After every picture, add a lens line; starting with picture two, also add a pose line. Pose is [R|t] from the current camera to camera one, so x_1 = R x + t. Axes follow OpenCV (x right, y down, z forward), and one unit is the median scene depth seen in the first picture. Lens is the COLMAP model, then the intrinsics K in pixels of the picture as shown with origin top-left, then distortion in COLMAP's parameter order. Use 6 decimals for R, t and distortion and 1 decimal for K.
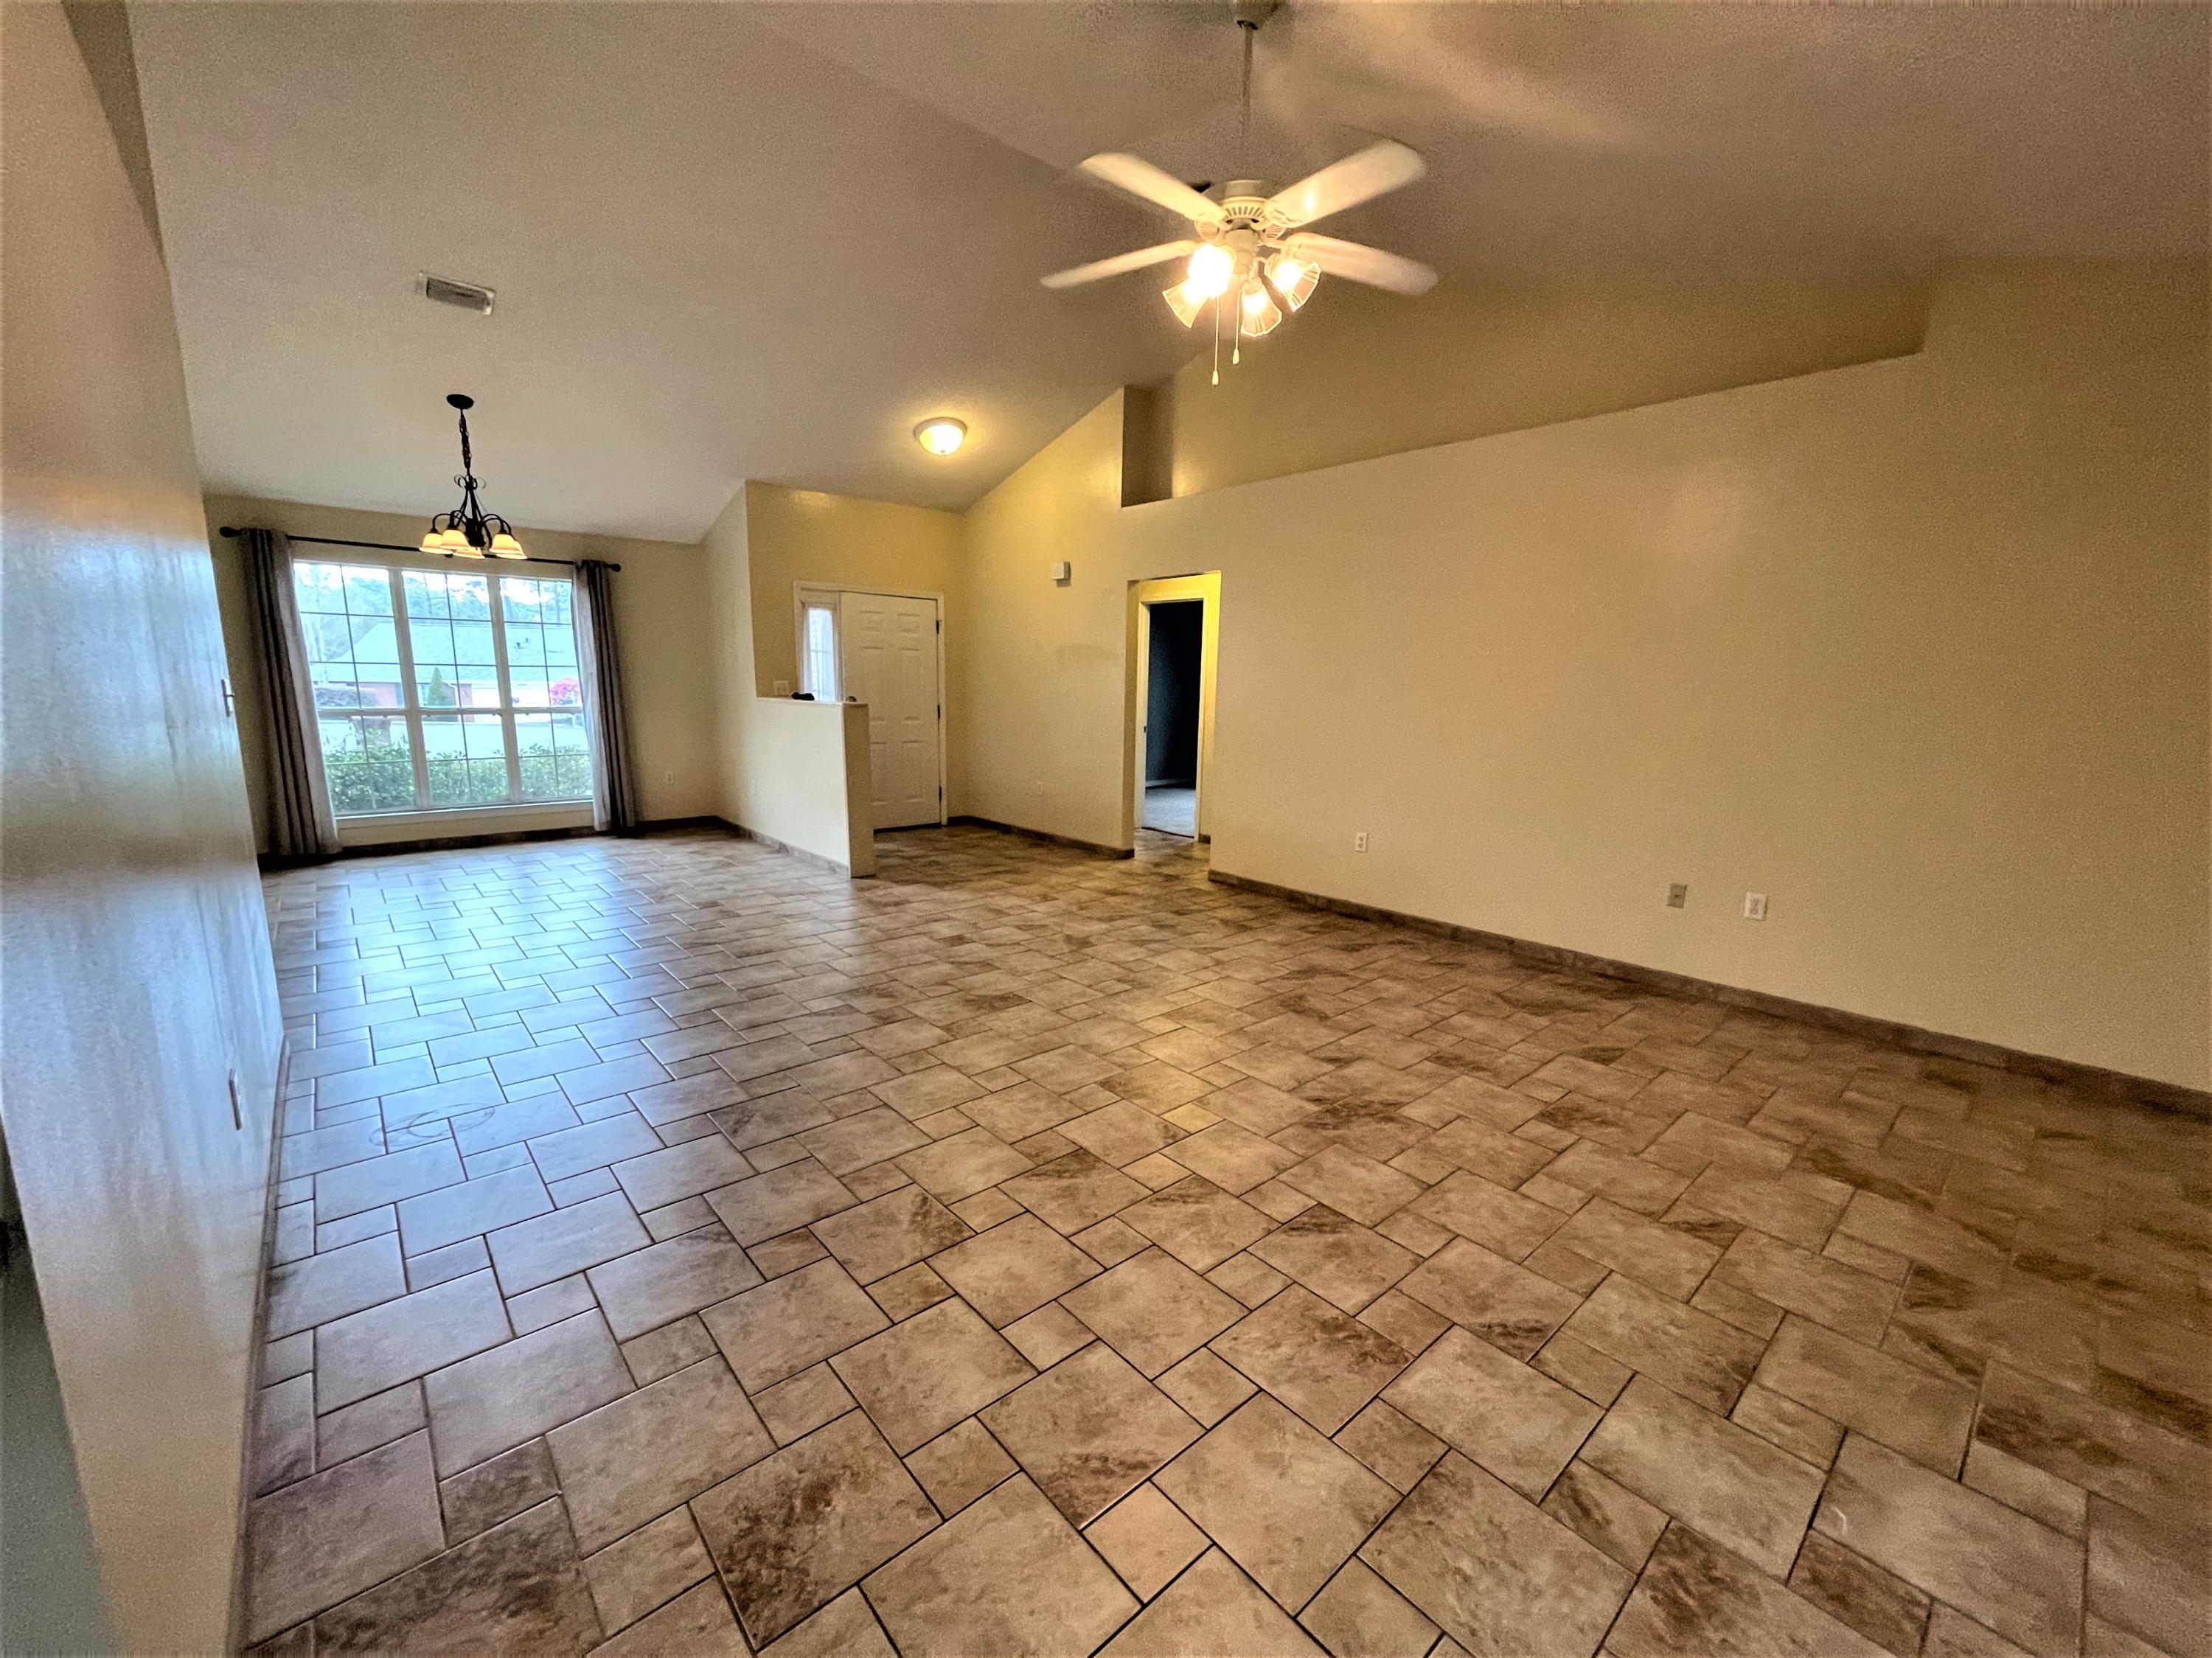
lens RADIAL K [[884.5, 0, 1110.9], [0, 884.5, 838.8], [0, 0, 1]] dist [-0.001150, -0.000909]
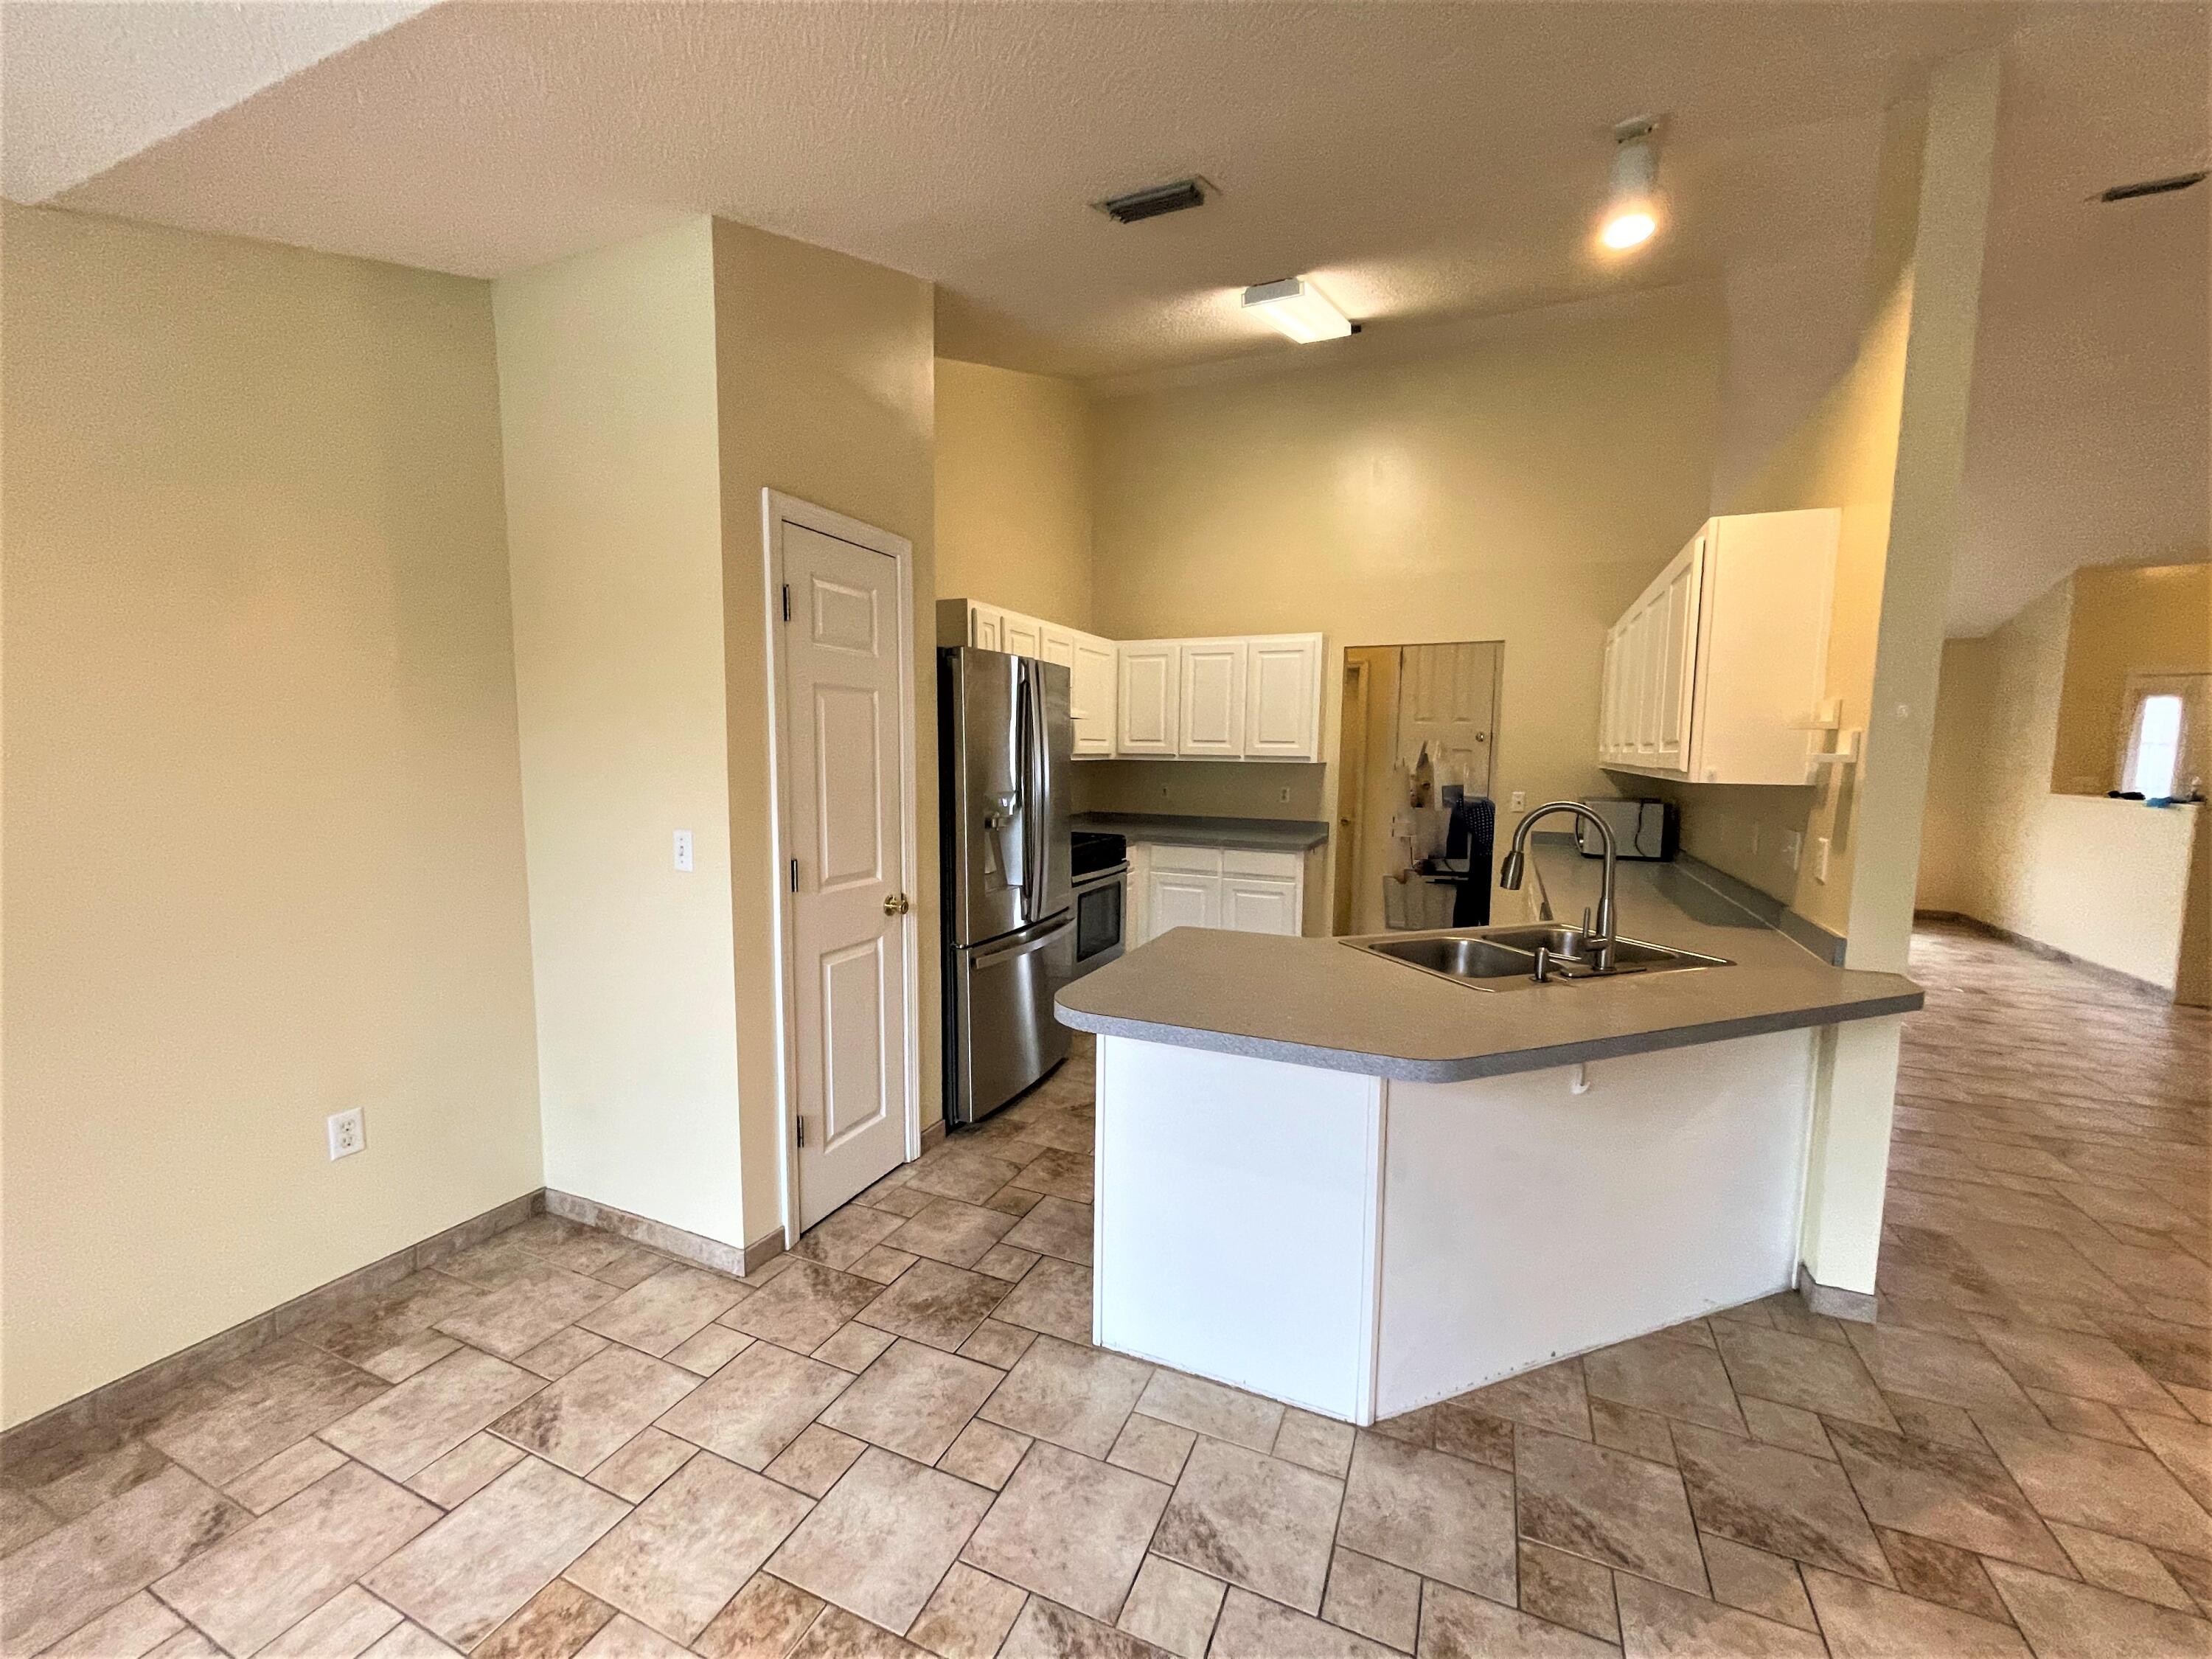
lens RADIAL K [[884.6, 0, 1110.1], [0, 884.6, 830.7], [0, 0, 1]] dist [-0.001150, -0.000909]
pose [[0.415603, 0.072779, -0.906630, 0.096291], [-0.161077, 0.986927, 0.005386, 0.091799], [0.895170, 0.143799, 0.421892, -0.736583]]
